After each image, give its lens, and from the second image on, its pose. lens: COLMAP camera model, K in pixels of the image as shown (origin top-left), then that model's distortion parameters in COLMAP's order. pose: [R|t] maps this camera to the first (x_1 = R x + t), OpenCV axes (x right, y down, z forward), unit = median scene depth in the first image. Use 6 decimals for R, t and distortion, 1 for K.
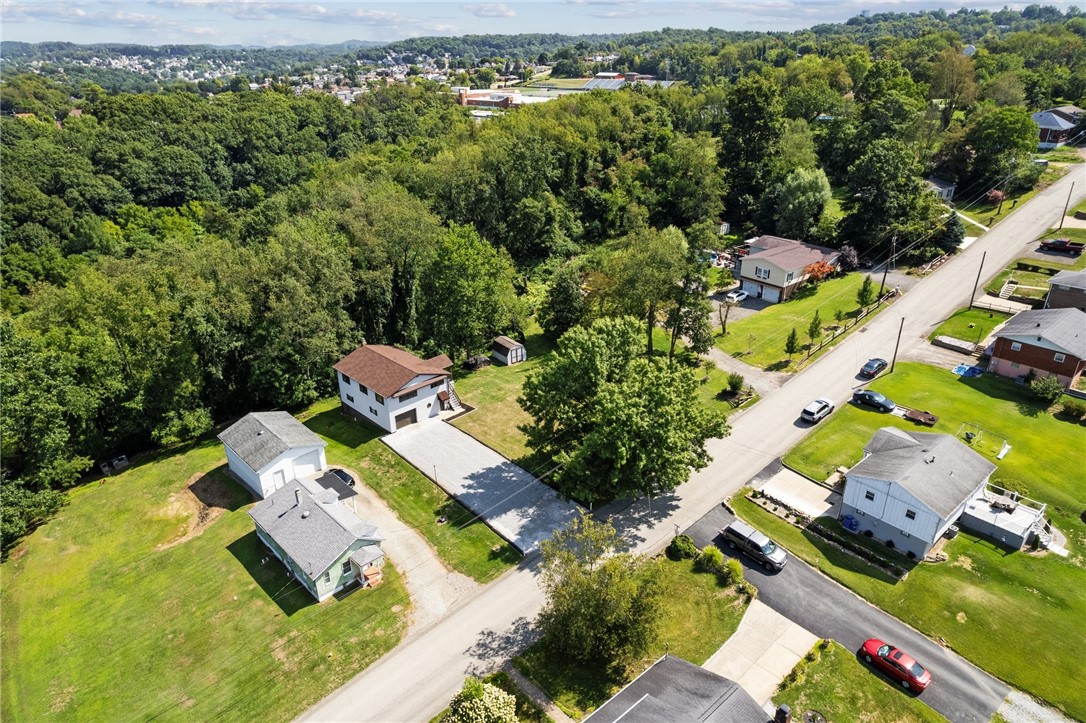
lens RADIAL K [[714.6, 0, 543.0], [0, 714.6, 361.5], [0, 0, 1]] dist [-0.039672, 0.001910]
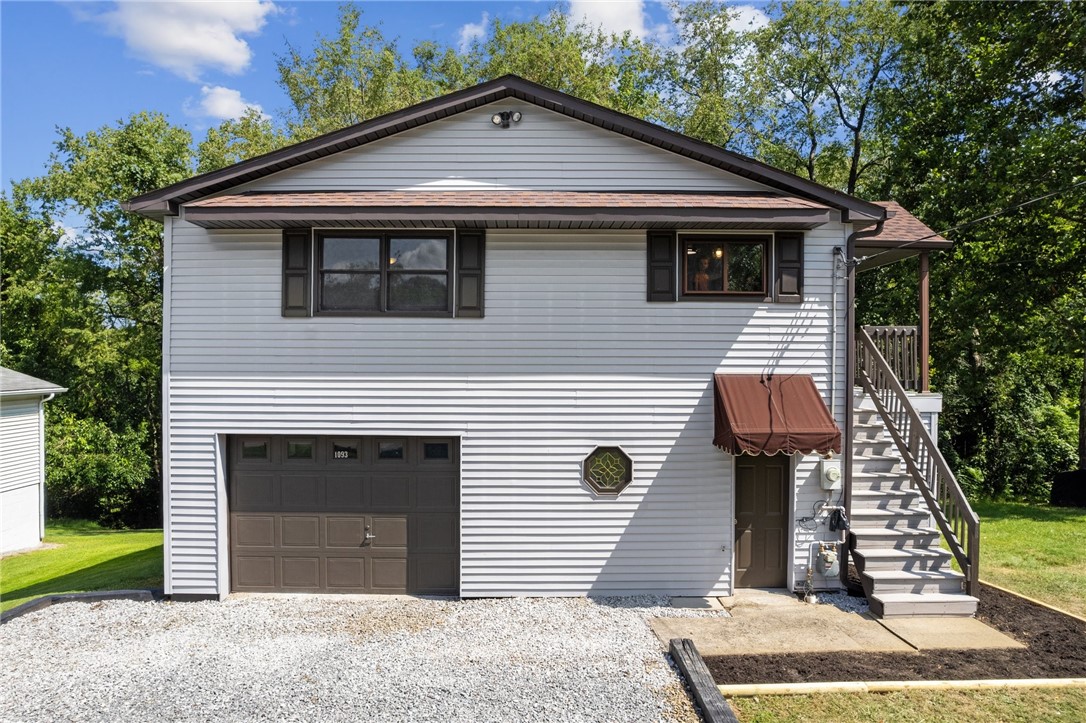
lens RADIAL K [[714.6, 0, 543.0], [0, 714.6, 361.5], [0, 0, 1]] dist [-0.039672, 0.001910]
pose [[0.727845, -0.002651, -0.685736, -0.109368], [-0.306802, 0.893068, -0.329094, 0.097028], [0.613281, 0.449915, 0.649202, 1.051498]]
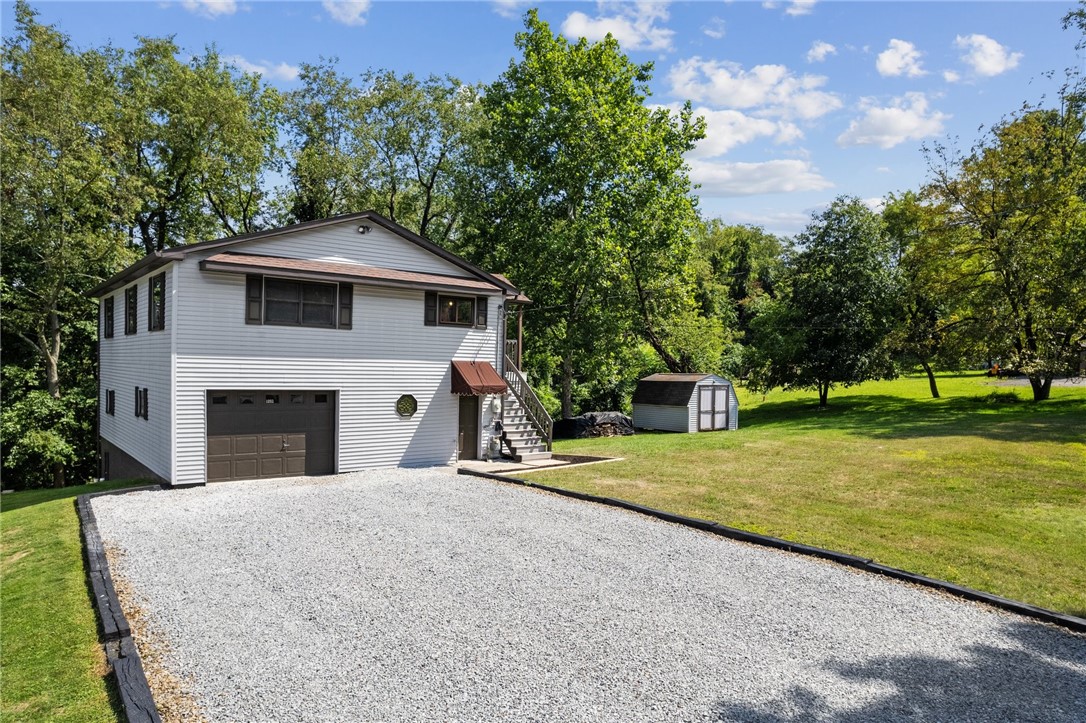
lens RADIAL K [[702.0, 0, 543.0], [0, 702.0, 361.5], [0, 0, 1]] dist [0.048487, 0.000746]
pose [[0.995704, 0.019073, -0.090608, -0.114349], [-0.057966, 0.891483, -0.449331, 0.163138], [0.072206, 0.452653, 0.888758, 0.924724]]
